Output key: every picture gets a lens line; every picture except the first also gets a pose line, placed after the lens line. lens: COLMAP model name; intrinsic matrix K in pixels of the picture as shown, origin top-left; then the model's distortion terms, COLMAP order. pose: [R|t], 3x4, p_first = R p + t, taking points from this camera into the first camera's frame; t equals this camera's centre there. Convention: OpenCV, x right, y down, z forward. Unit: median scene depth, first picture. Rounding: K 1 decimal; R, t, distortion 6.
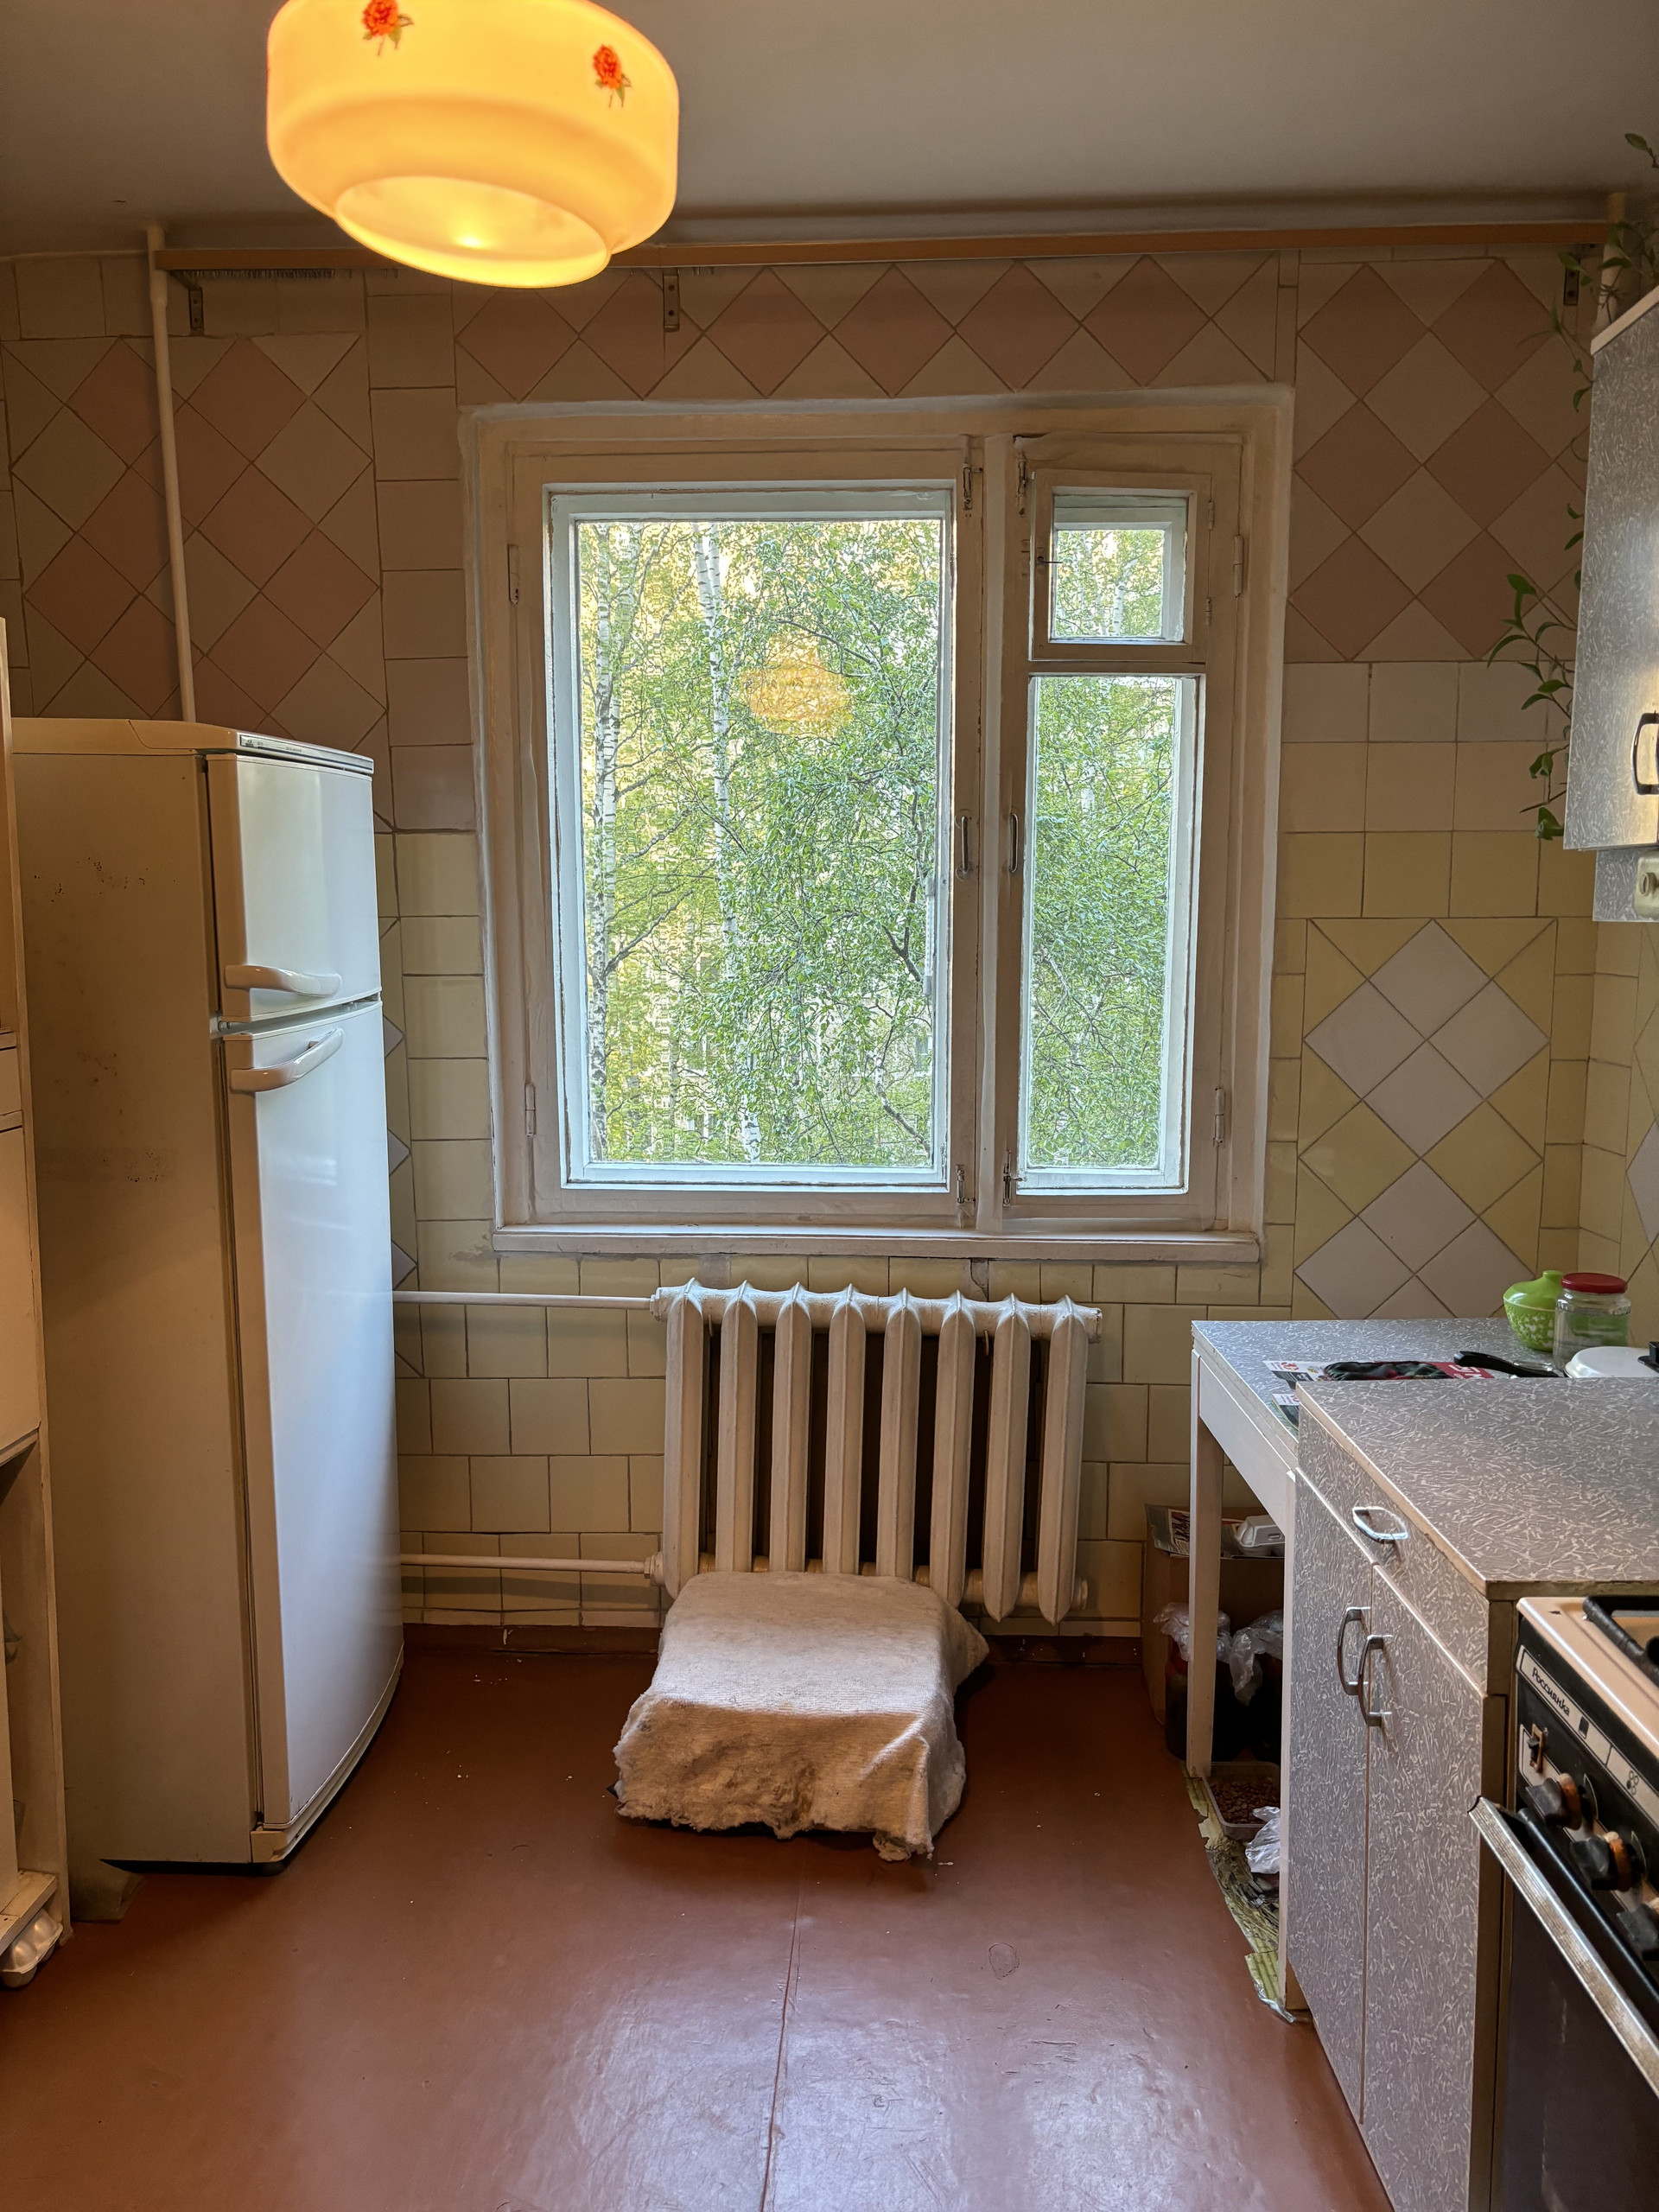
lens RADIAL K [[1658.4, 0, 820.3], [0, 1658.4, 1124.1], [0, 0, 1]] dist [0.049465, -0.054550]
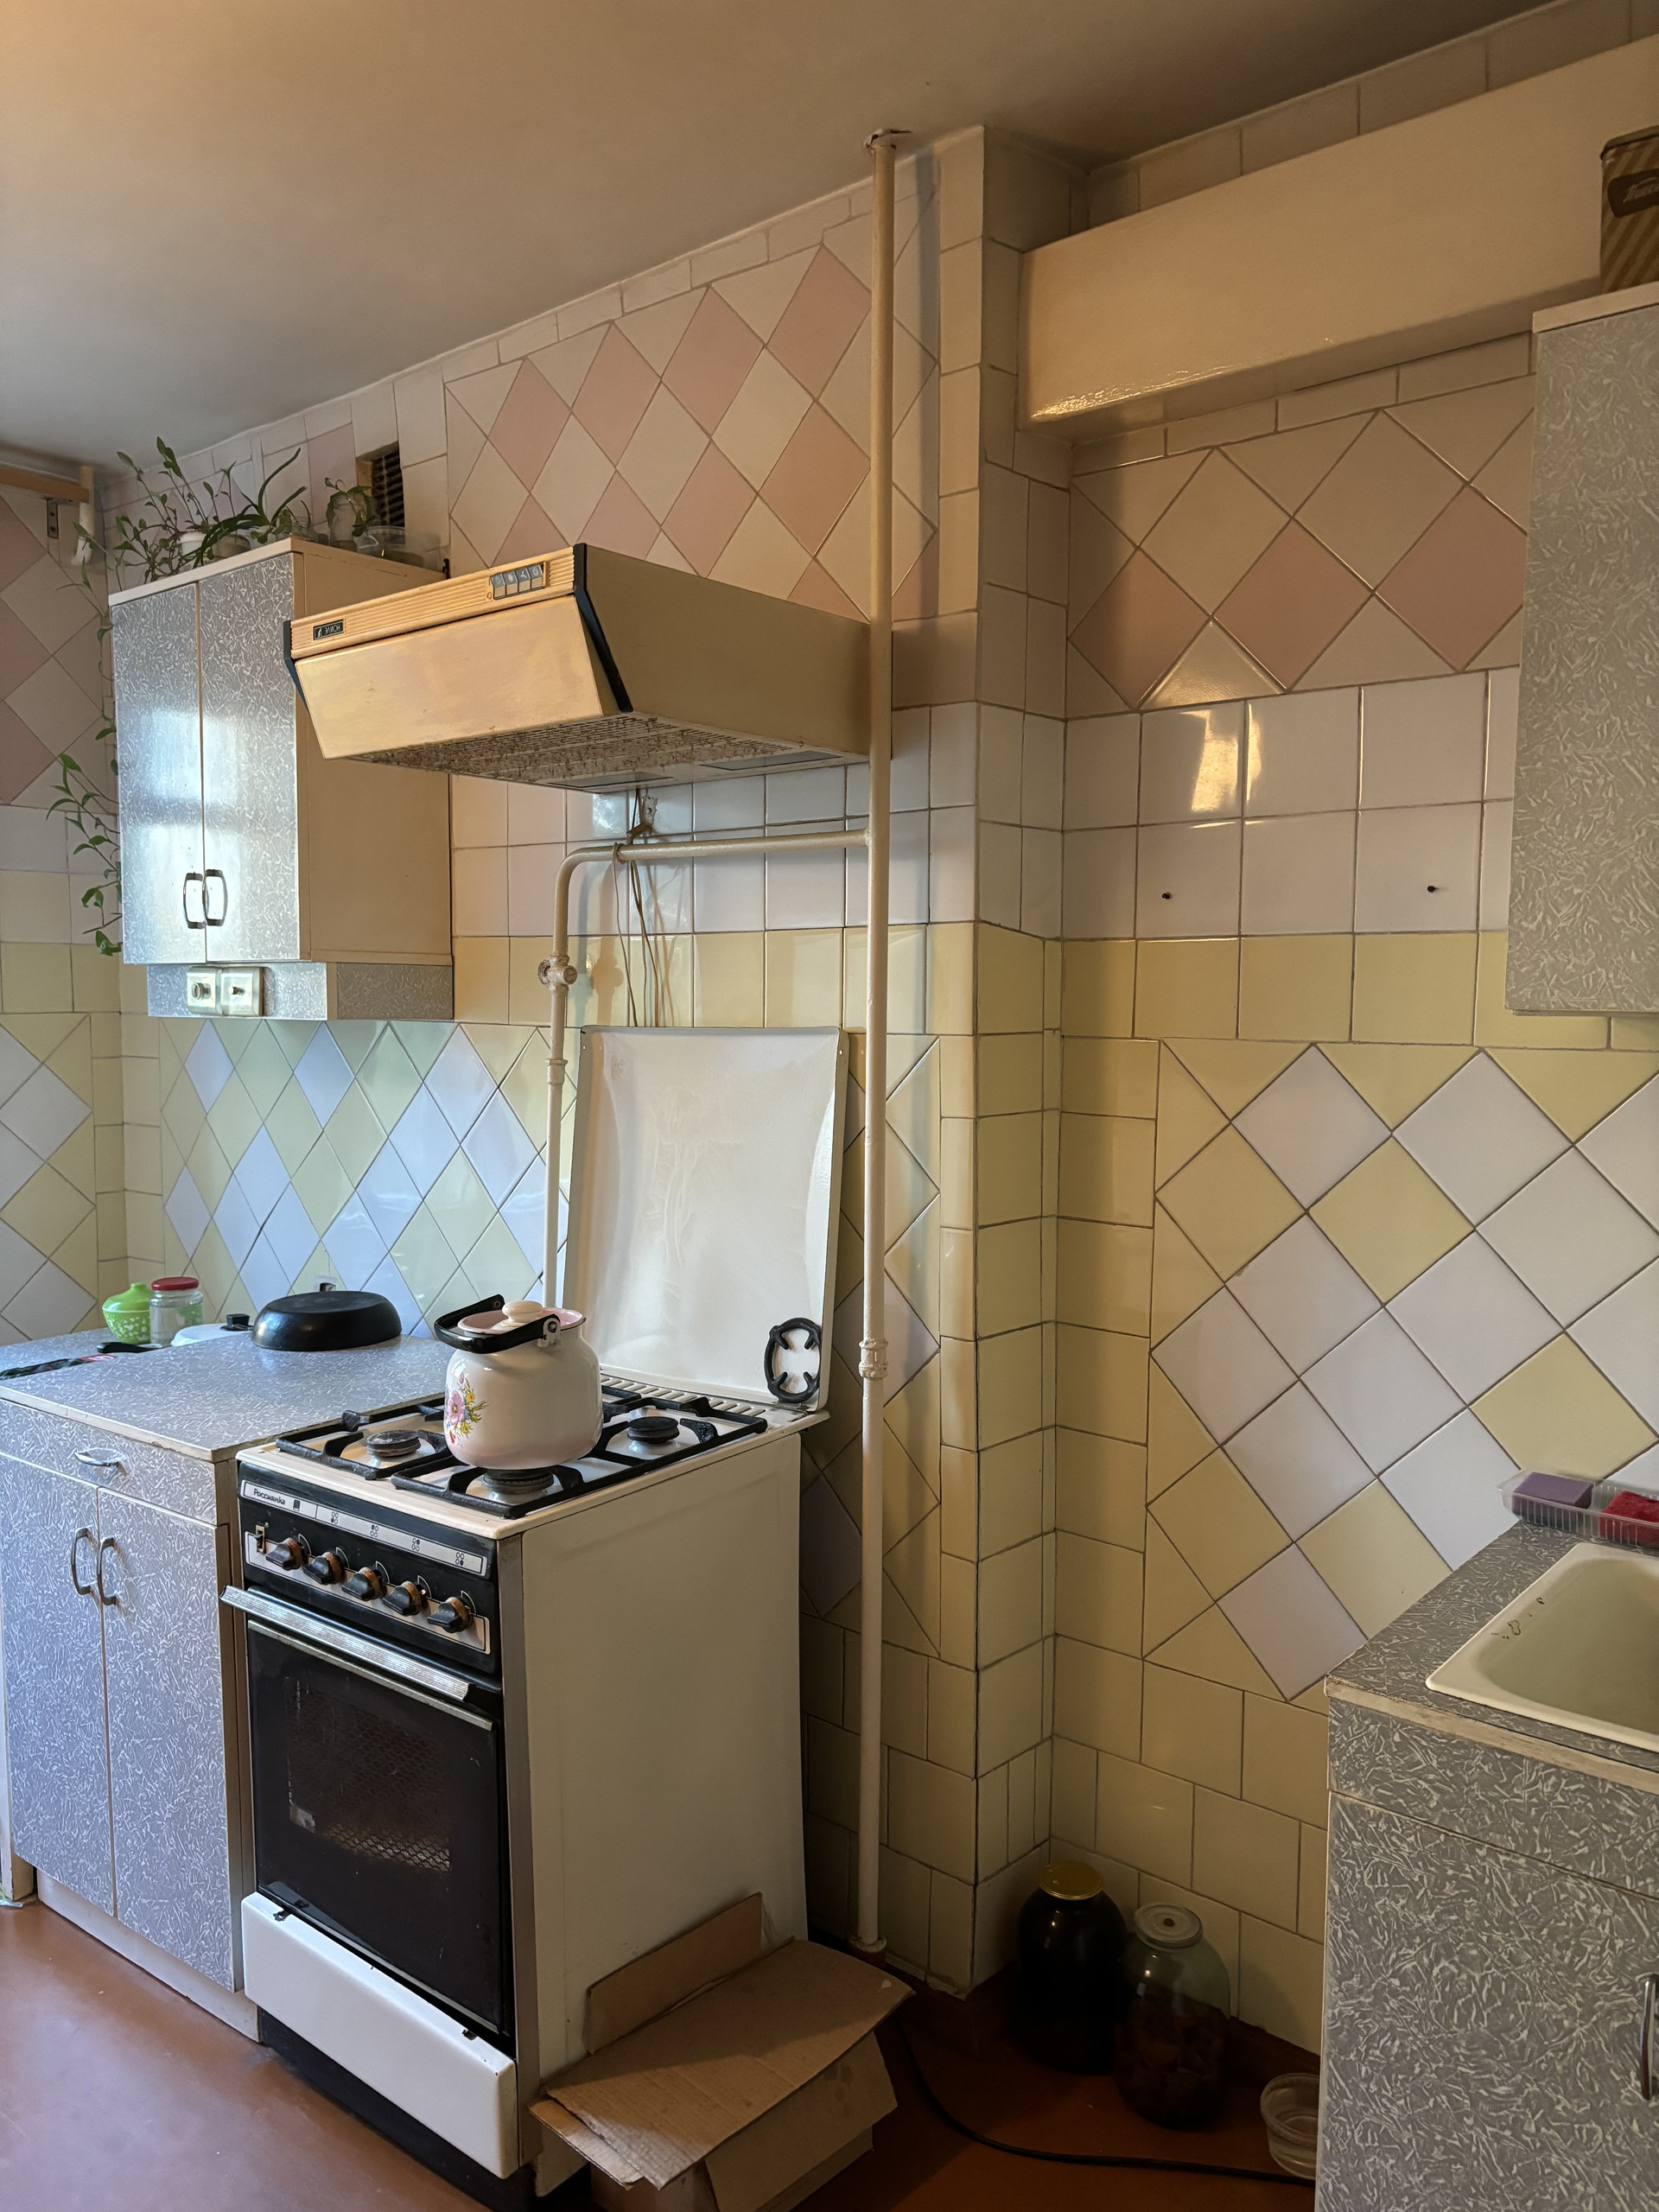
lens RADIAL K [[1658.4, 0, 826.8], [0, 1658.4, 1112.6], [0, 0, 1]] dist [0.049465, -0.054550]
pose [[0.606315, -0.058954, 0.793037, -0.300208], [0.104705, 0.994484, -0.006122, 0.023114], [-0.788302, 0.086747, 0.609143, -0.264593]]
